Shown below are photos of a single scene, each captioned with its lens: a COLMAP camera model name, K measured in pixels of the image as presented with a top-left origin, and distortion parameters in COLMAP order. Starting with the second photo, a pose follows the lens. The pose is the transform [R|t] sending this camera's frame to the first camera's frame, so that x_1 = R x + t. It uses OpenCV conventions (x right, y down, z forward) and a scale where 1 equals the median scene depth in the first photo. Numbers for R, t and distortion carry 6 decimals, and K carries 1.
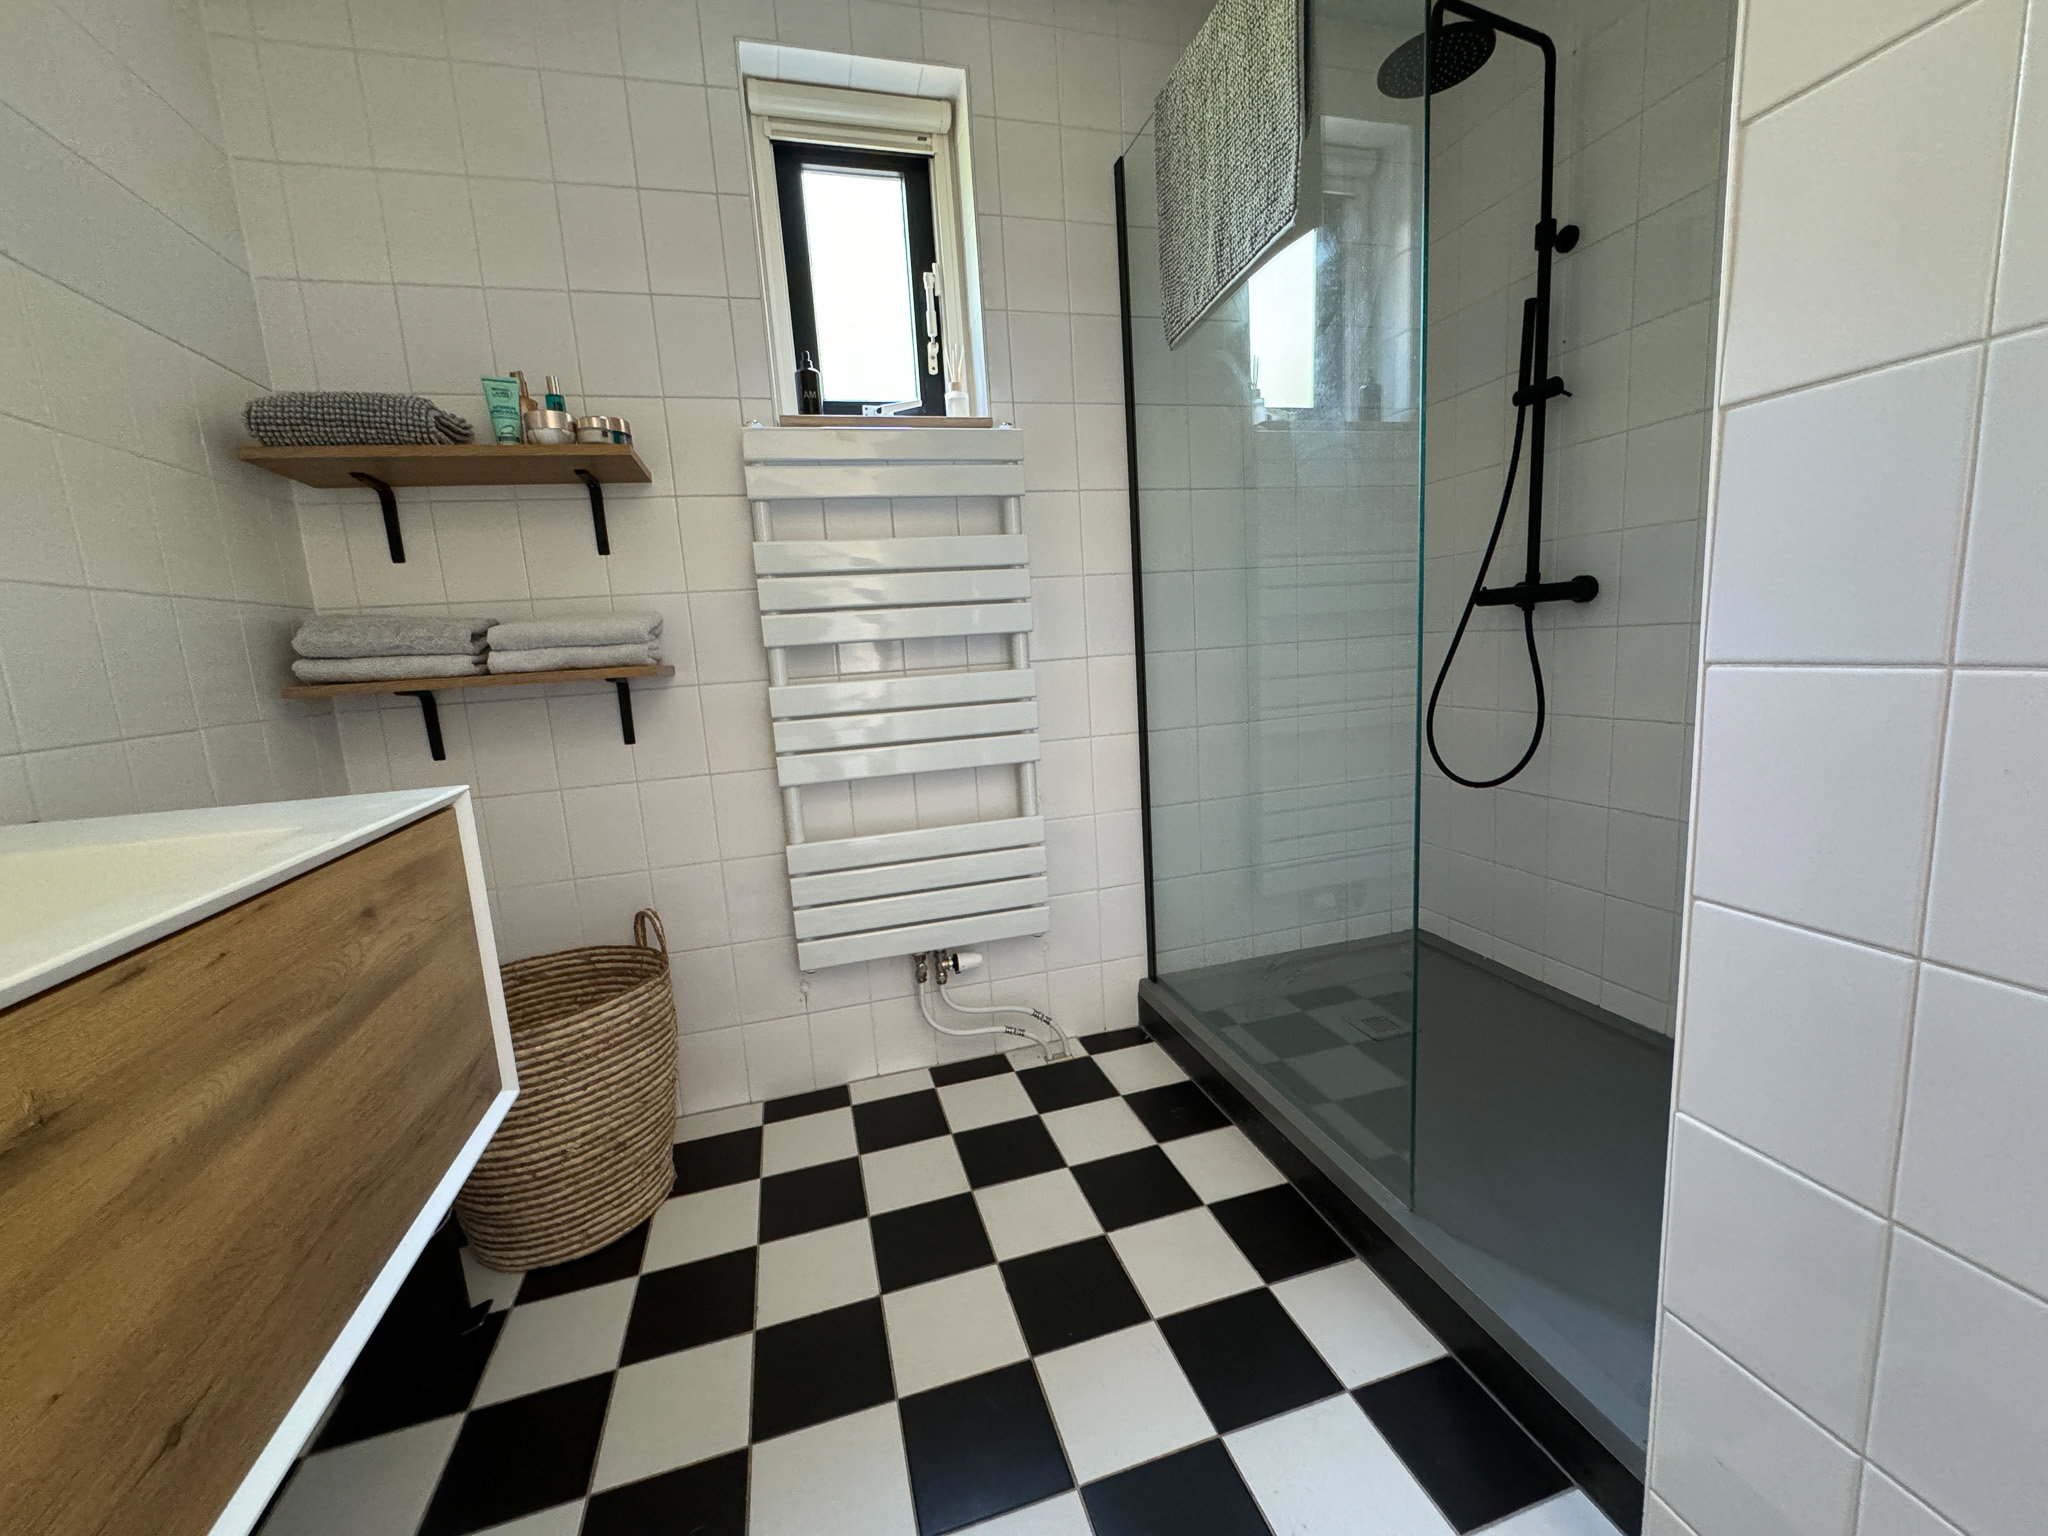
lens RADIAL K [[820.9, 0, 1024.0], [0, 820.9, 768.0], [0, 0, 1]] dist [-0.001484, 0.000290]
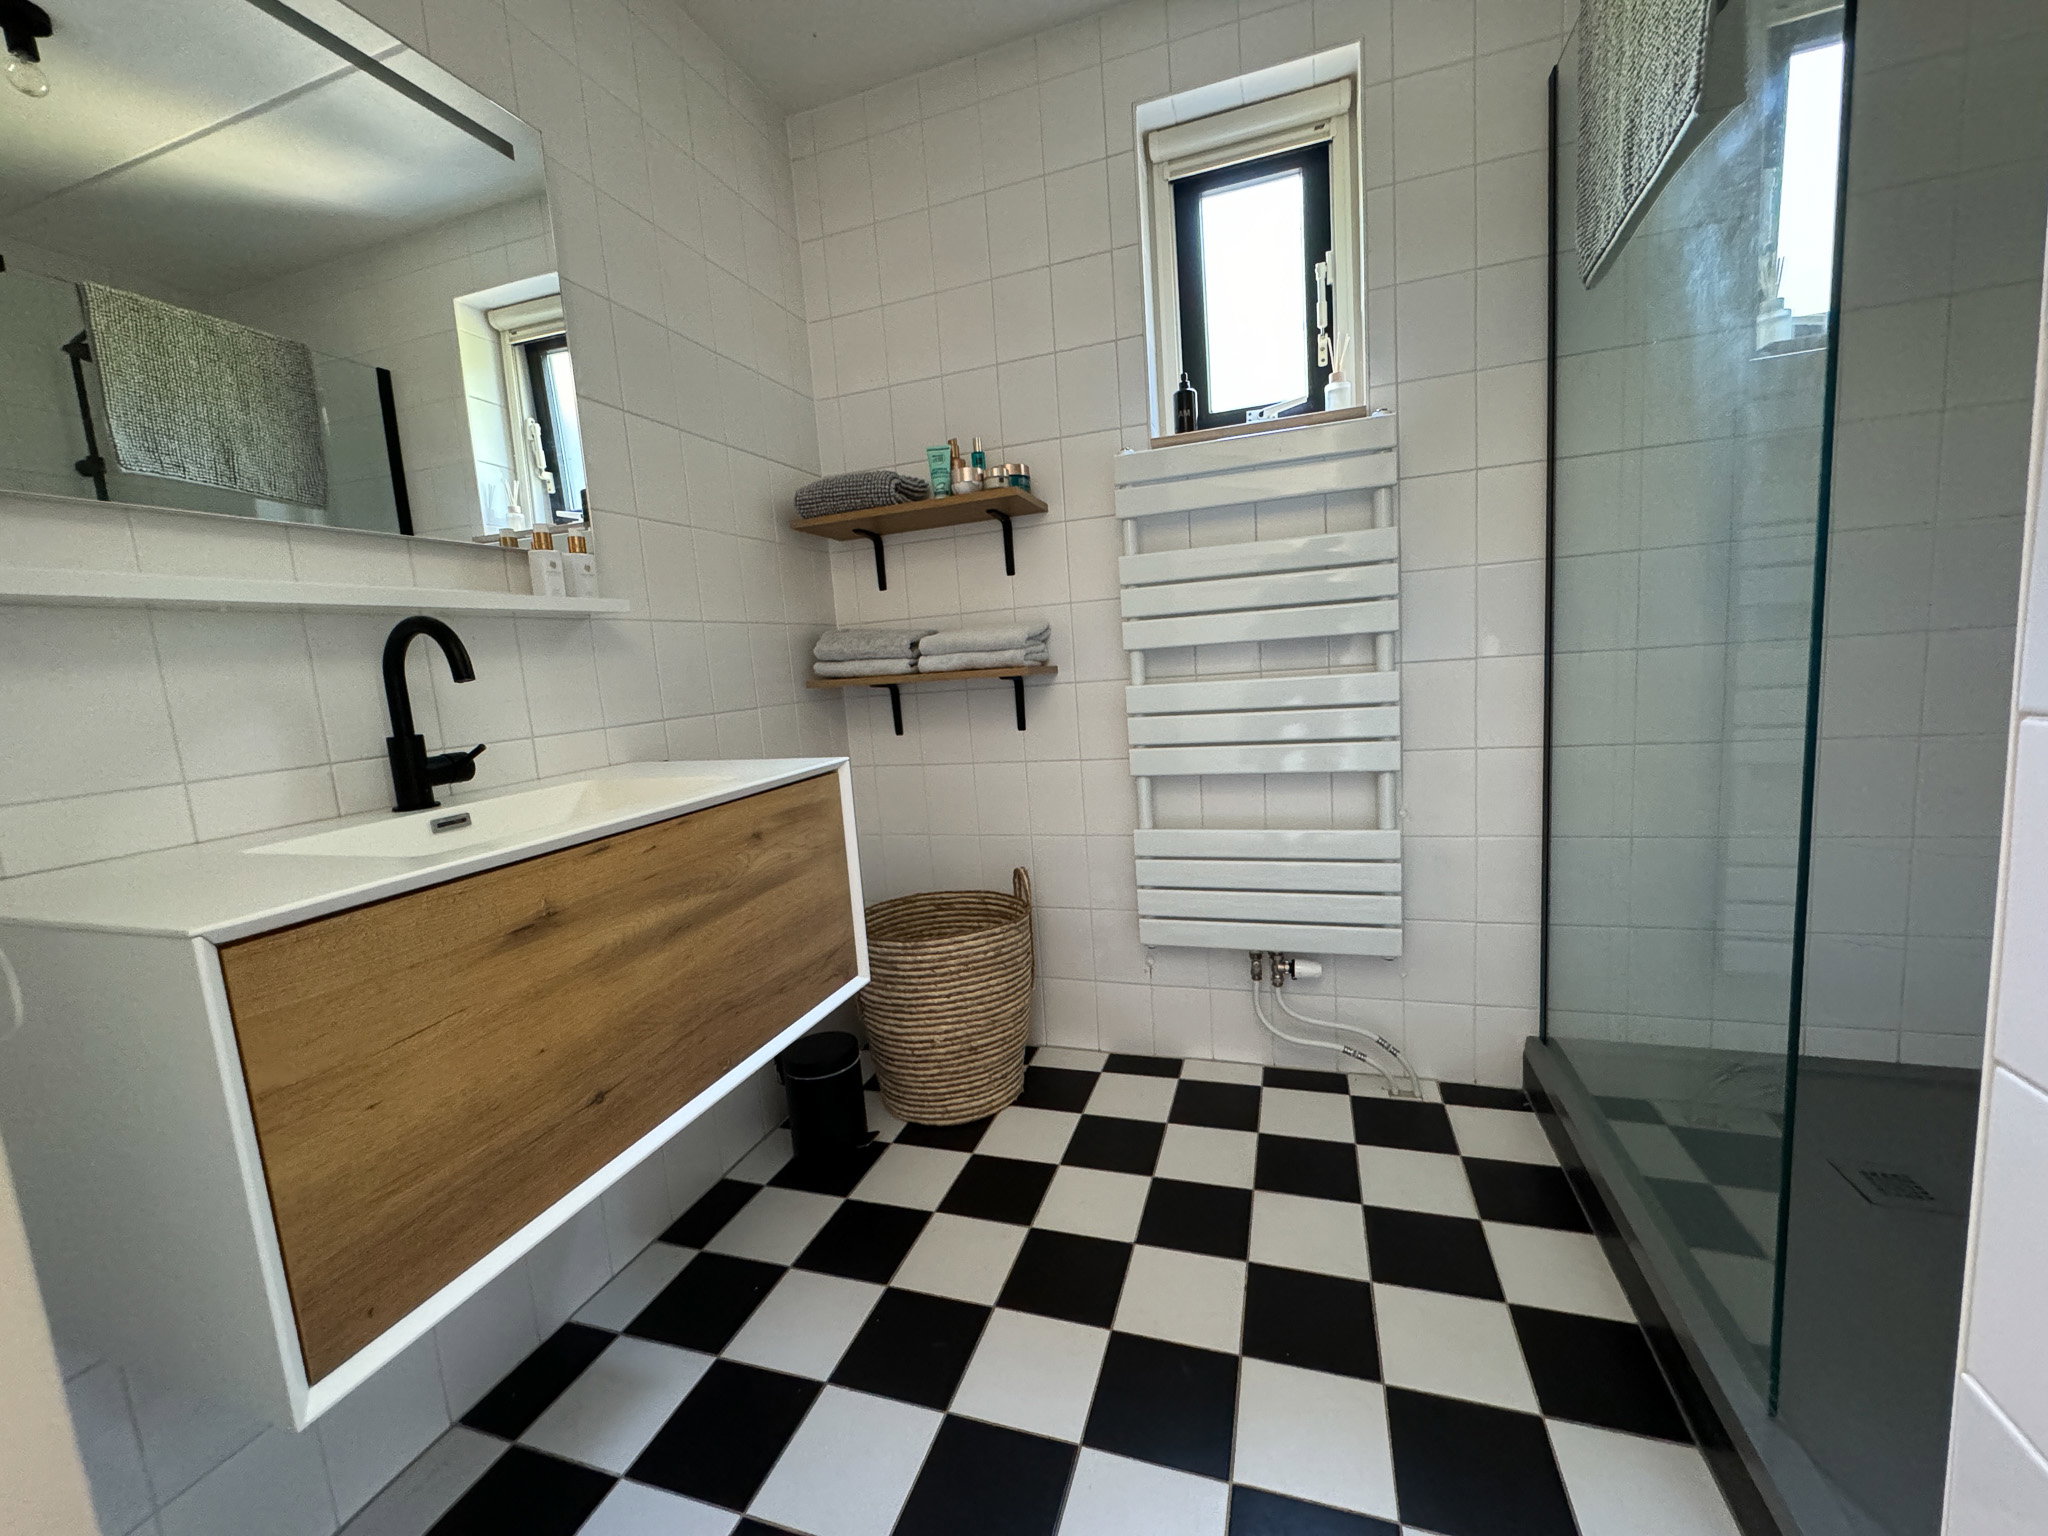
lens RADIAL K [[821.6, 0, 1024.0], [0, 821.6, 768.0], [0, 0, 1]] dist [0.000045, 0.000328]
pose [[0.822475, 0.079004, -0.563288, 0.215298], [-0.069644, 0.996843, 0.038122, -0.020634], [0.564522, 0.007875, 0.825381, -0.000668]]
